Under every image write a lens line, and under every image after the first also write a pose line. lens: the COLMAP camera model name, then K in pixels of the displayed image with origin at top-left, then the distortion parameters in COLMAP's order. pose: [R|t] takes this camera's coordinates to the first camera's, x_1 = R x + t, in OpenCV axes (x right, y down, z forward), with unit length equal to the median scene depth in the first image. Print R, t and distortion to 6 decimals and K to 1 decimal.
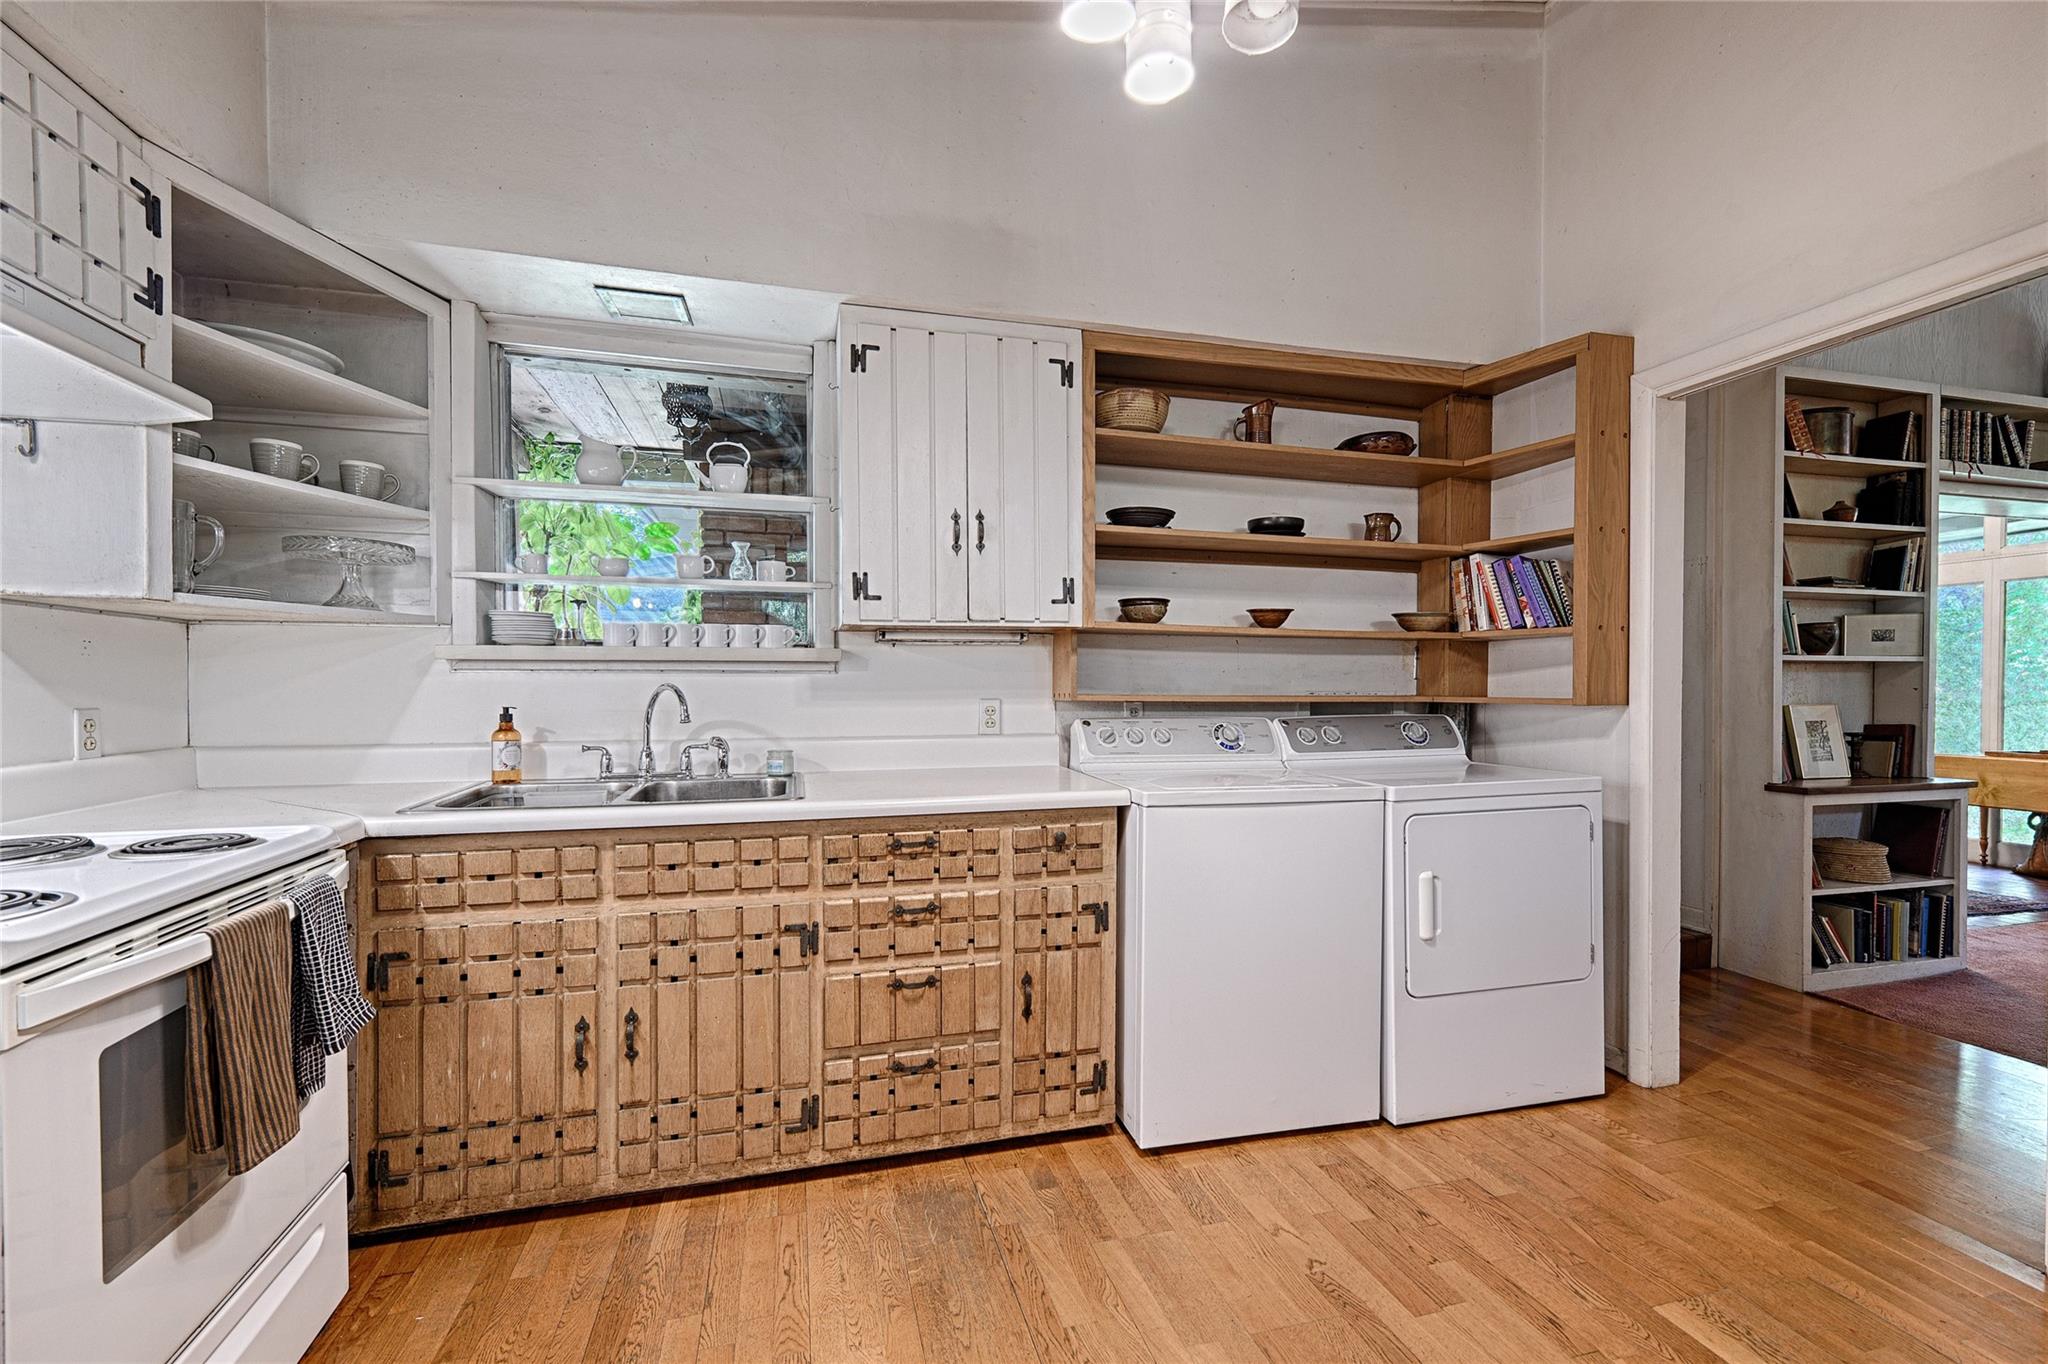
lens RADIAL K [[875.1, 0, 1024.7], [0, 875.1, 704.4], [0, 0, 1]] dist [0.009373, 0.000011]
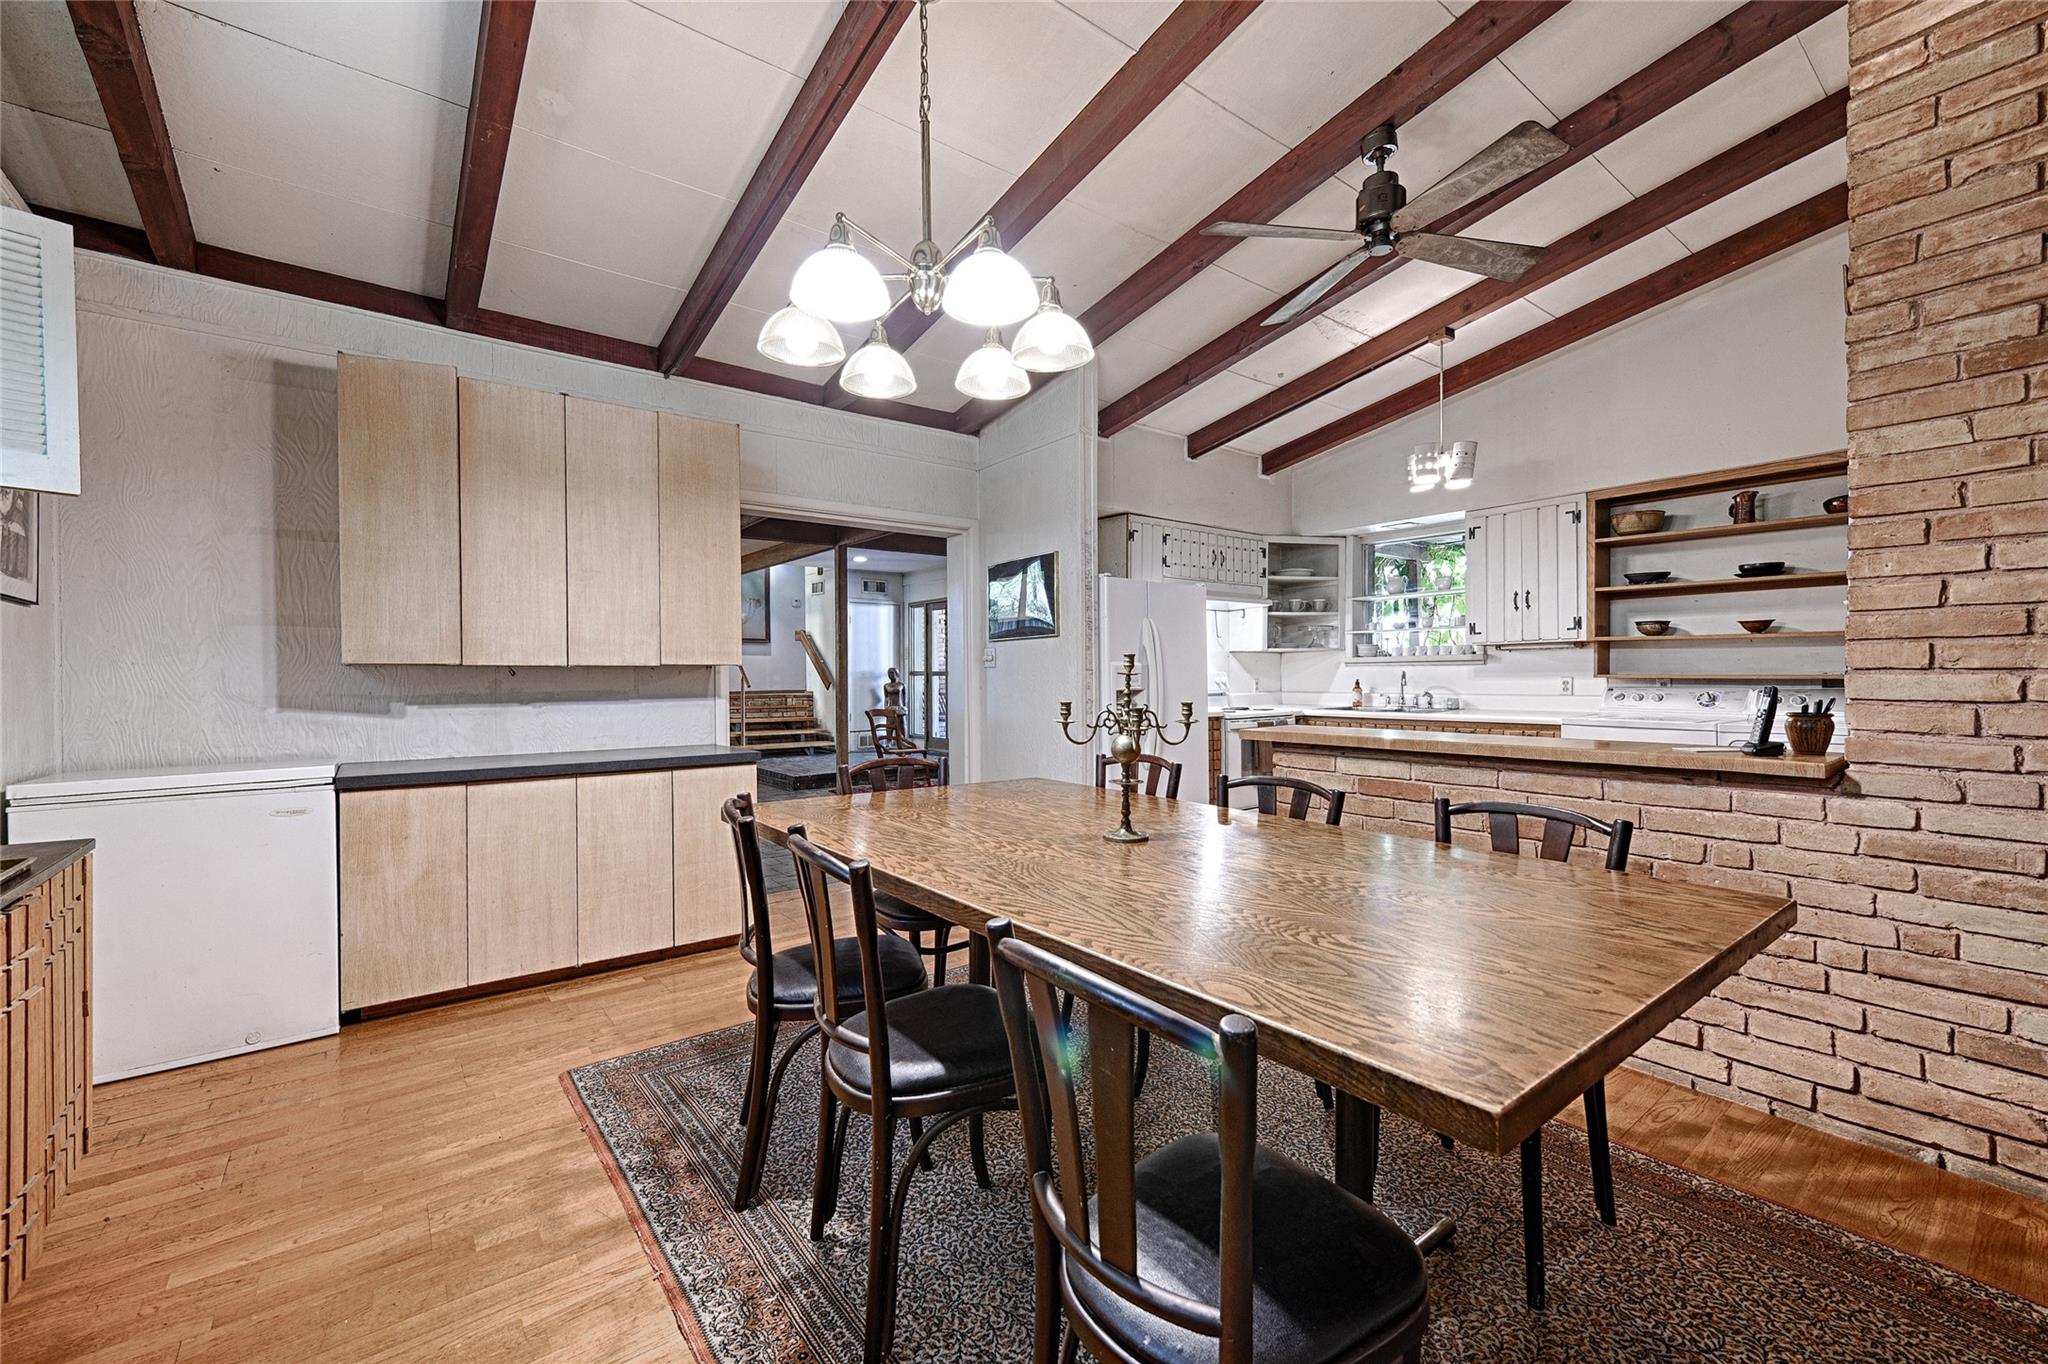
lens RADIAL K [[845.2, 0, 1024.0], [0, 845.2, 692.7], [0, 0, 1]] dist [-0.000092, -0.000253]
pose [[0.375433, 0.015109, -0.926726, 1.435979], [-0.012920, 0.999855, 0.011068, 0.027491], [0.926759, 0.007818, 0.375574, -0.953581]]
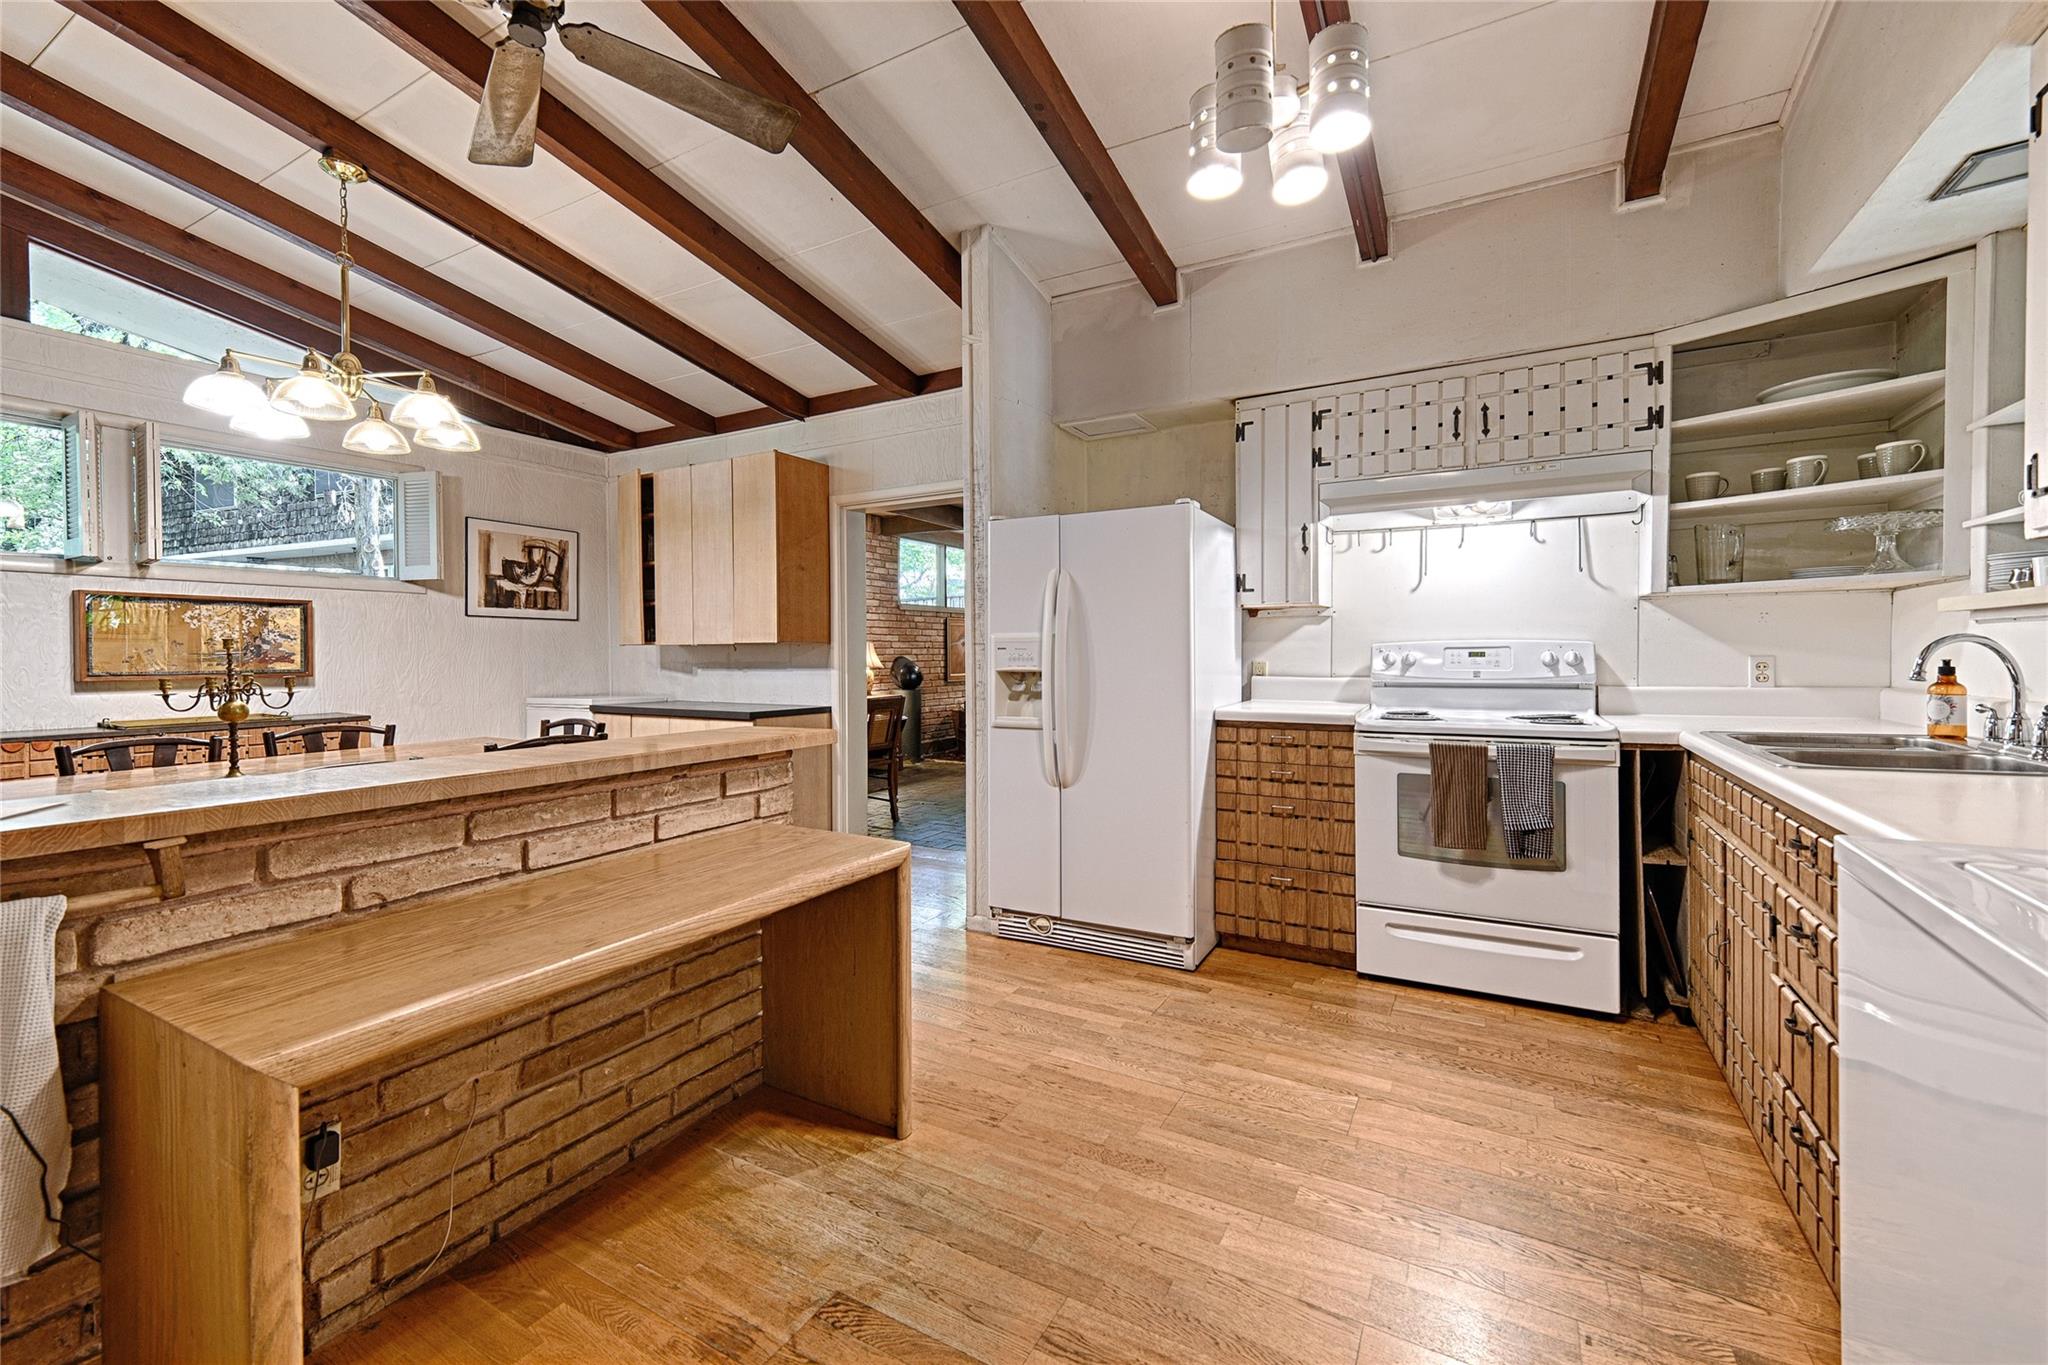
lens RADIAL K [[828.6, 0, 1018.4], [0, 828.6, 663.6], [0, 0, 1]] dist [0.011545, 0.000033]
pose [[-0.712646, 0.017689, -0.701300, 0.743819], [-0.006282, 0.999481, 0.031594, -0.014618], [0.701495, 0.026921, -0.712165, 0.888849]]
